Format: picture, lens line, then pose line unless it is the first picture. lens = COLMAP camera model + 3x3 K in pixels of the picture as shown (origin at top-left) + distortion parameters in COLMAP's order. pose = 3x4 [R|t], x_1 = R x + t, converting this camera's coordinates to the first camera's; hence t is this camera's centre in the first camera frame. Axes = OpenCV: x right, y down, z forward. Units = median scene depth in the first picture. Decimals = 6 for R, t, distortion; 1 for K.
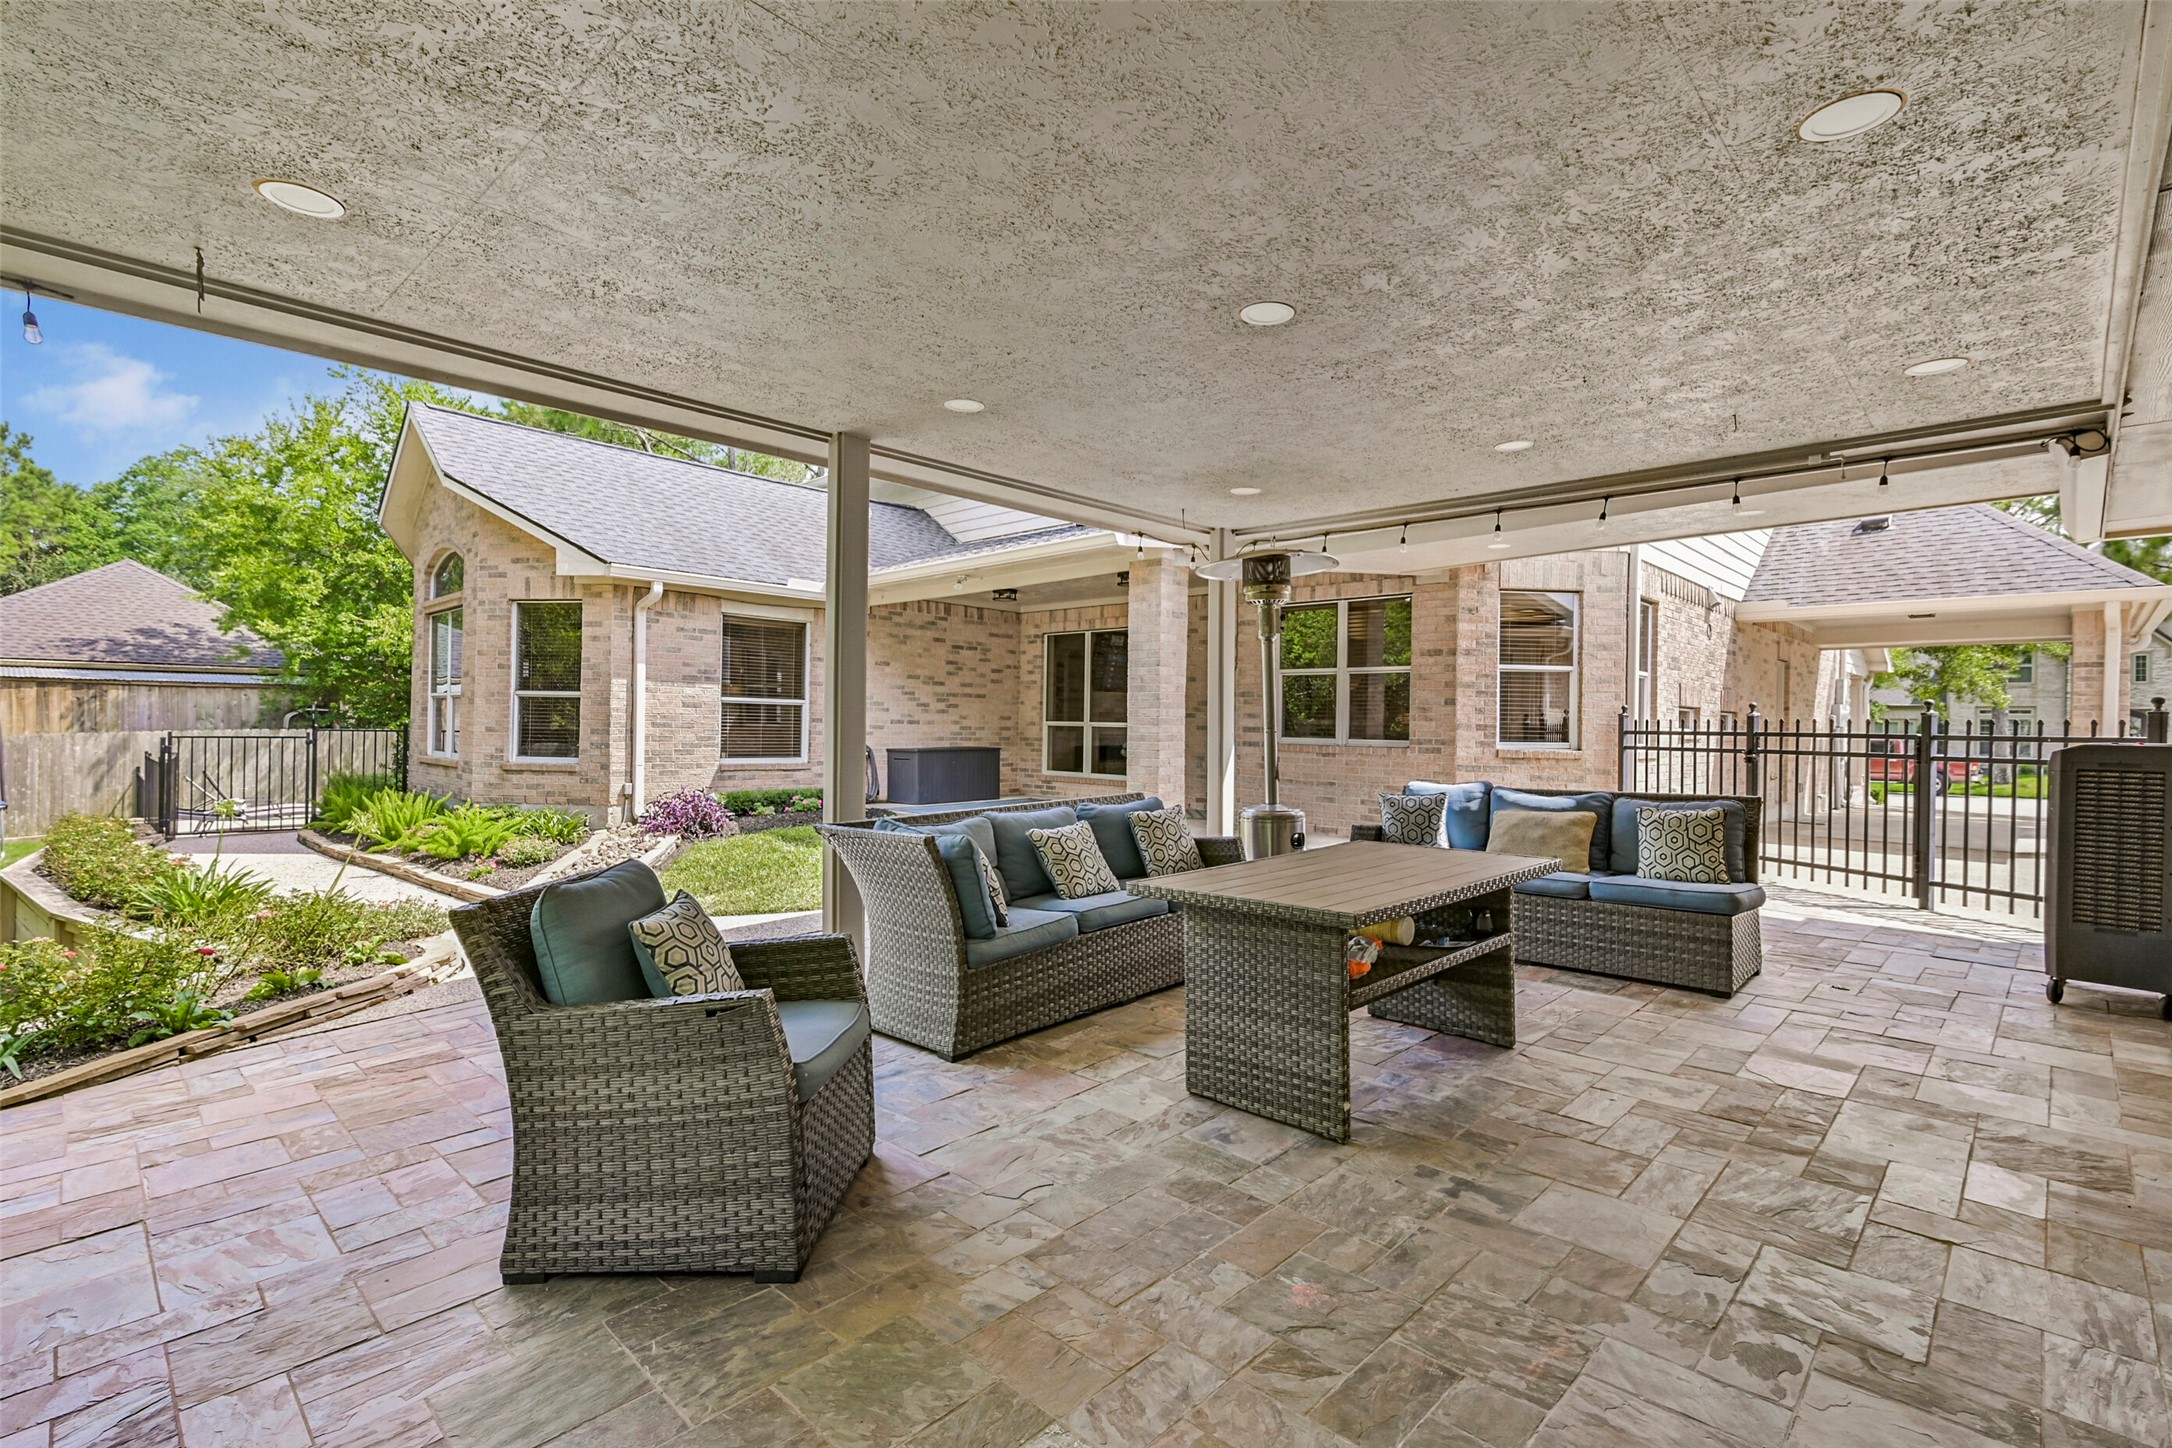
lens RADIAL K [[984.8, 0, 1086.0], [0, 984.8, 724.0], [0, 0, 1]] dist [0.011842, 0.000244]
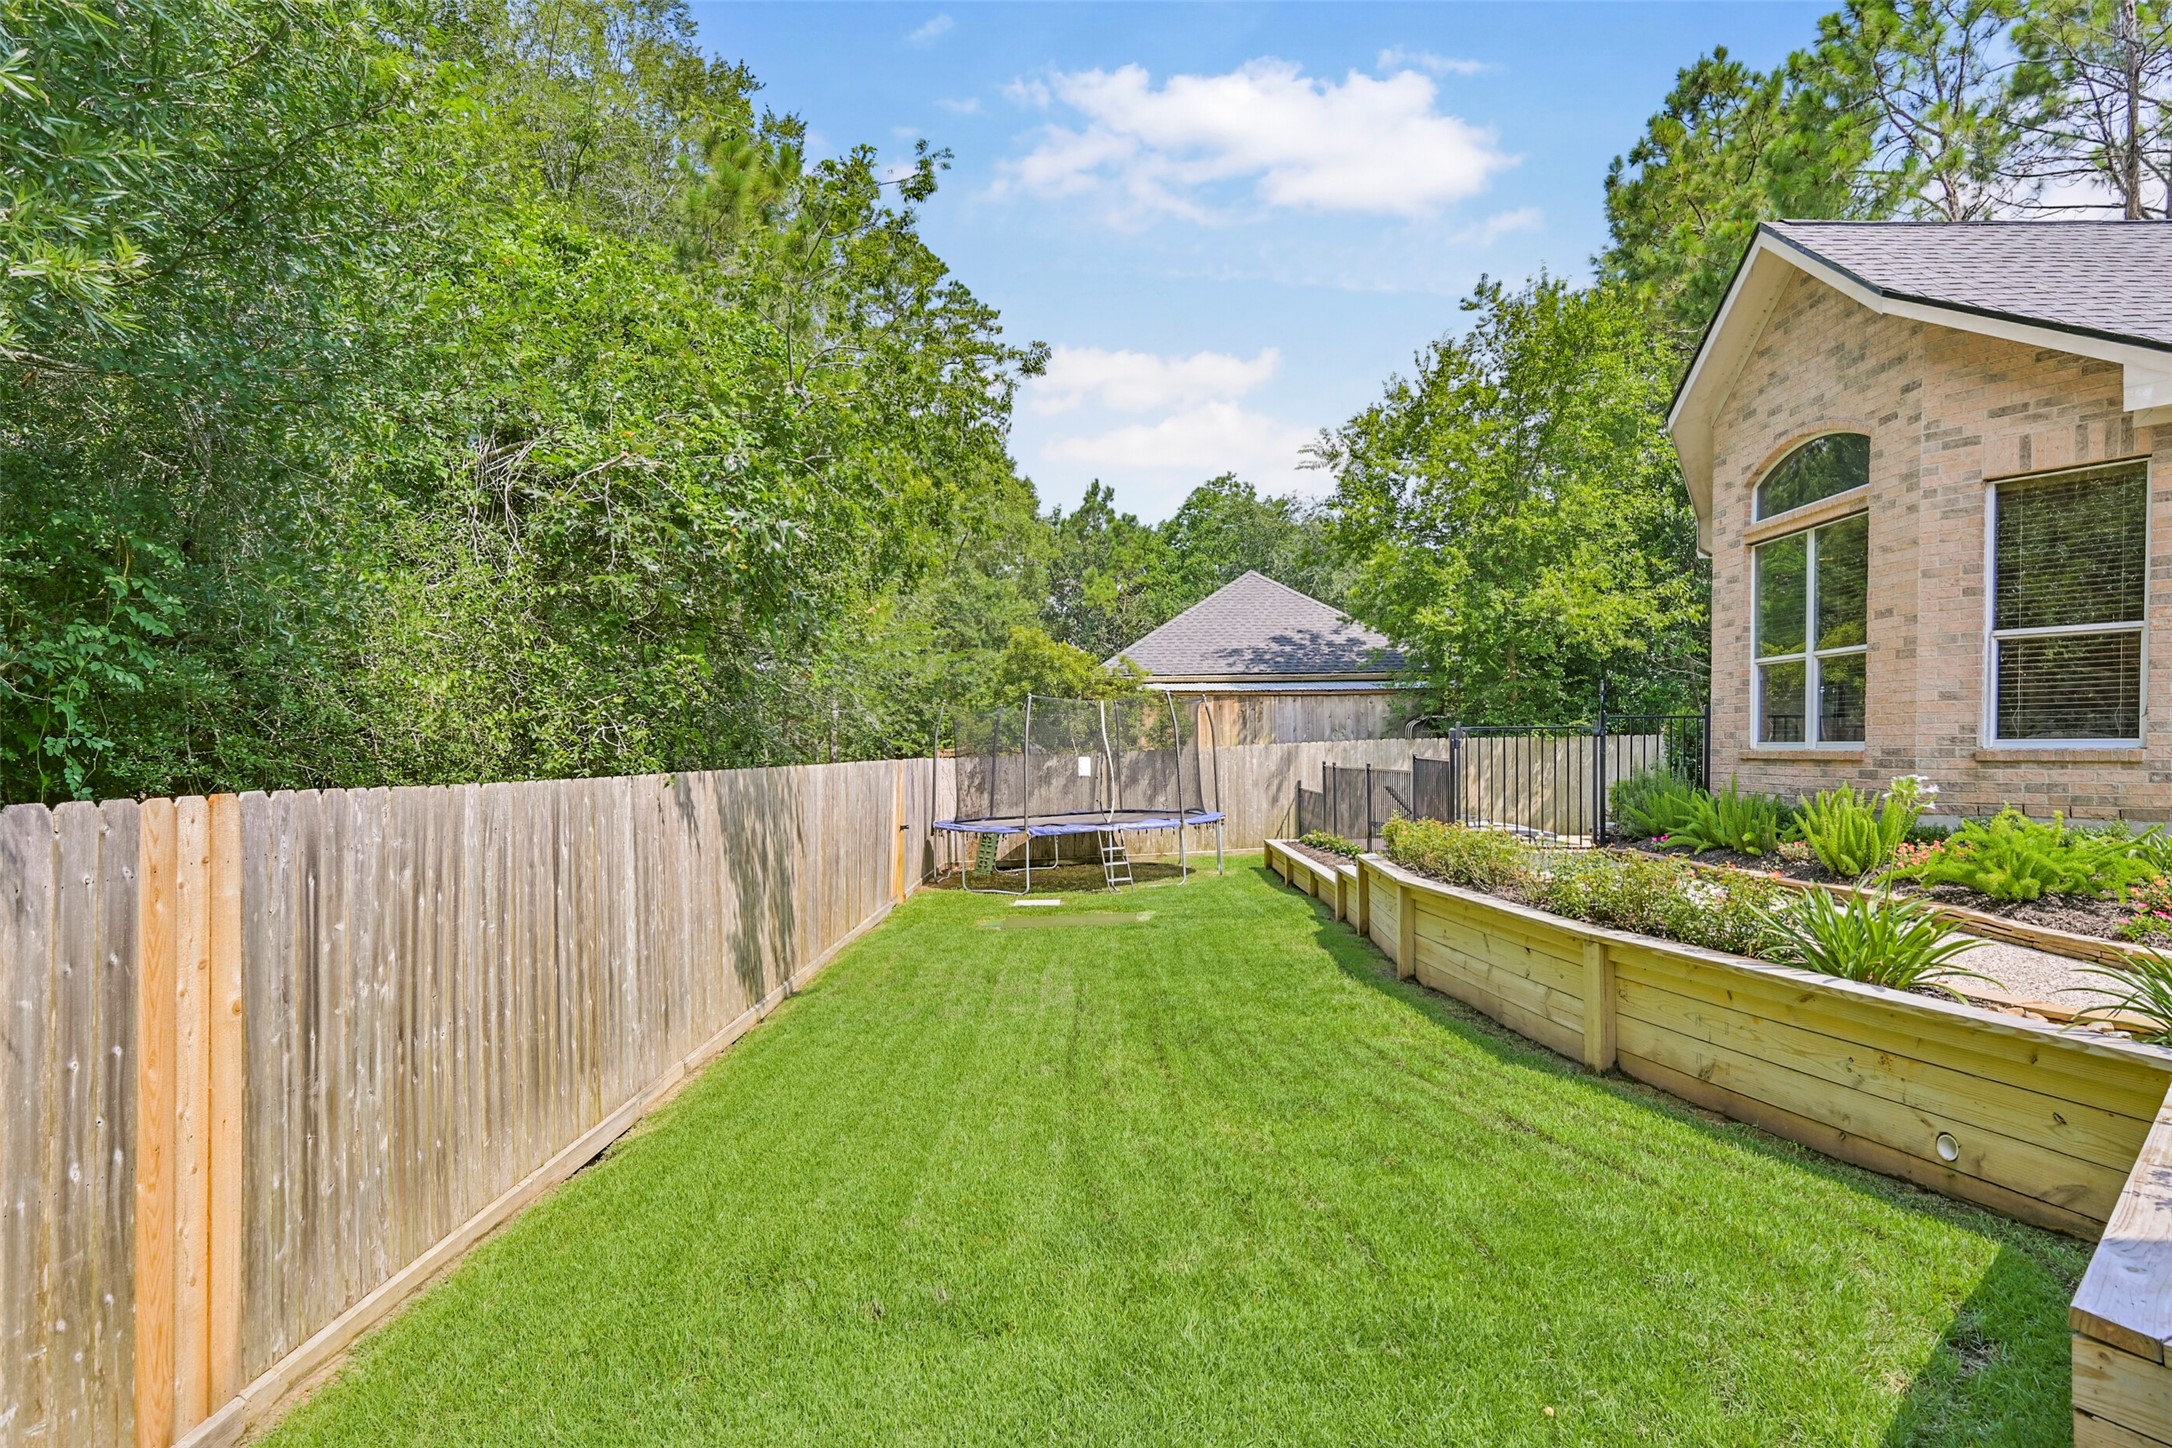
lens RADIAL K [[1274.7, 0, 1144.6], [0, 1274.7, 764.6], [0, 0, 1]] dist [0.057912, -0.018298]
pose [[0.723901, -0.010294, -0.689827, -0.376107], [0.018072, 0.999829, 0.004045, 0.033371], [0.689667, -0.015394, 0.723963, 0.059740]]
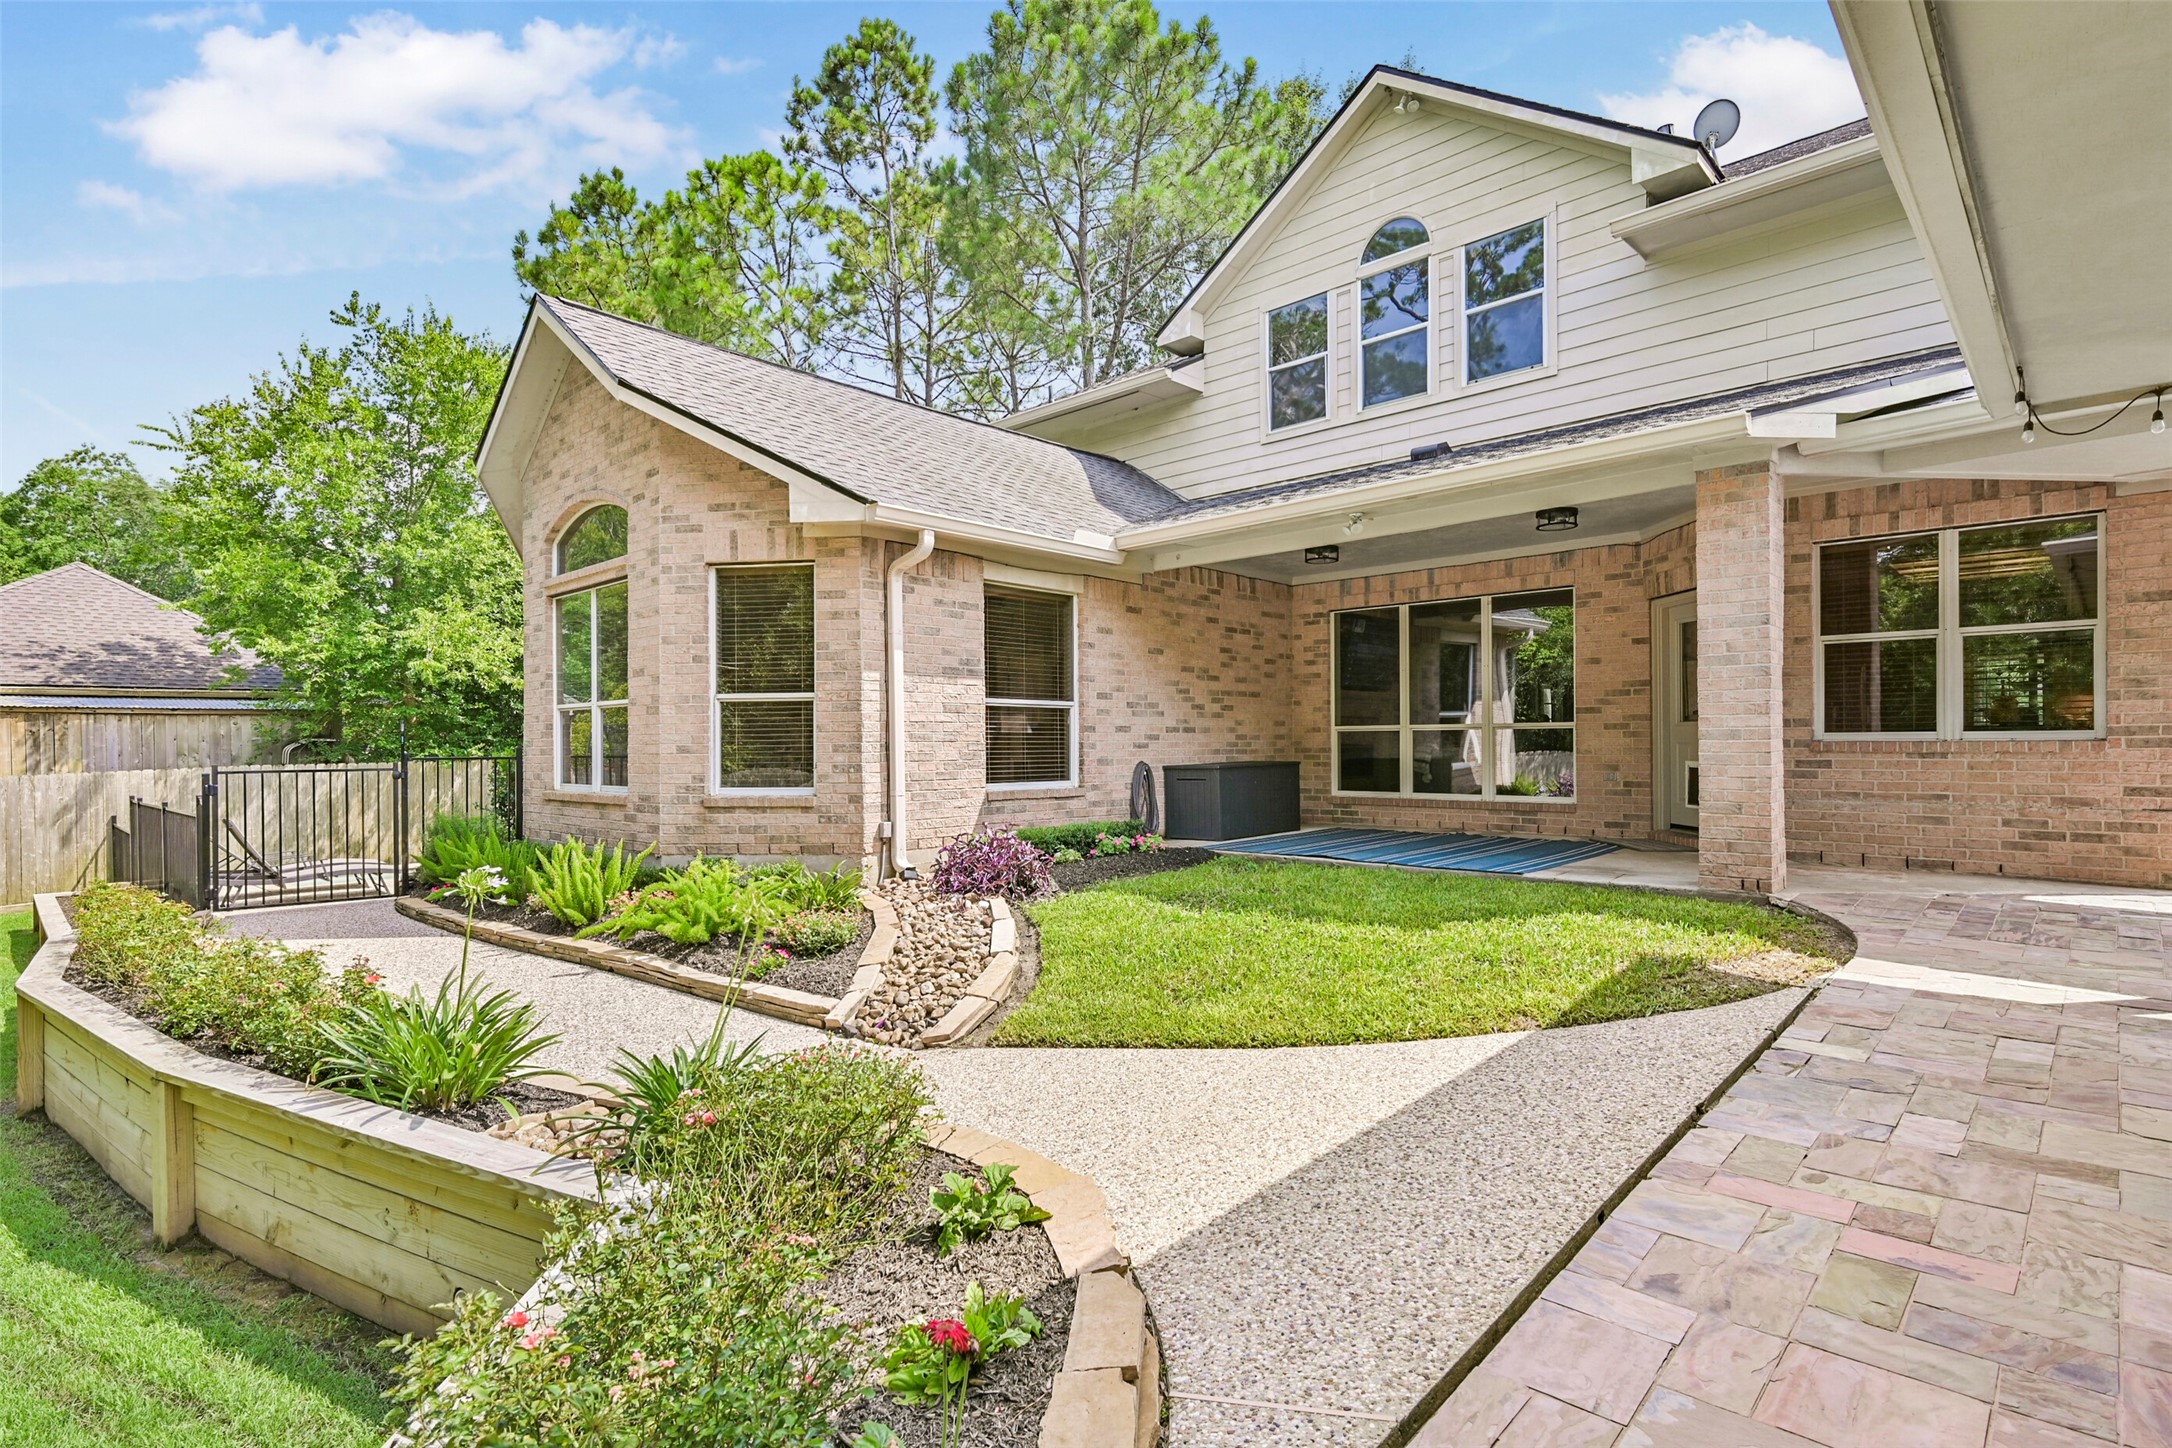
lens RADIAL K [[1061.2, 0, 1086.4], [0, 1061.2, 748.1], [0, 0, 1]] dist [0.000488, 0.007800]
pose [[0.999617, -0.024464, 0.012961, -0.302929], [0.024412, 0.999693, 0.004159, 0.007611], [-0.013059, -0.003841, 0.999907, 0.226813]]
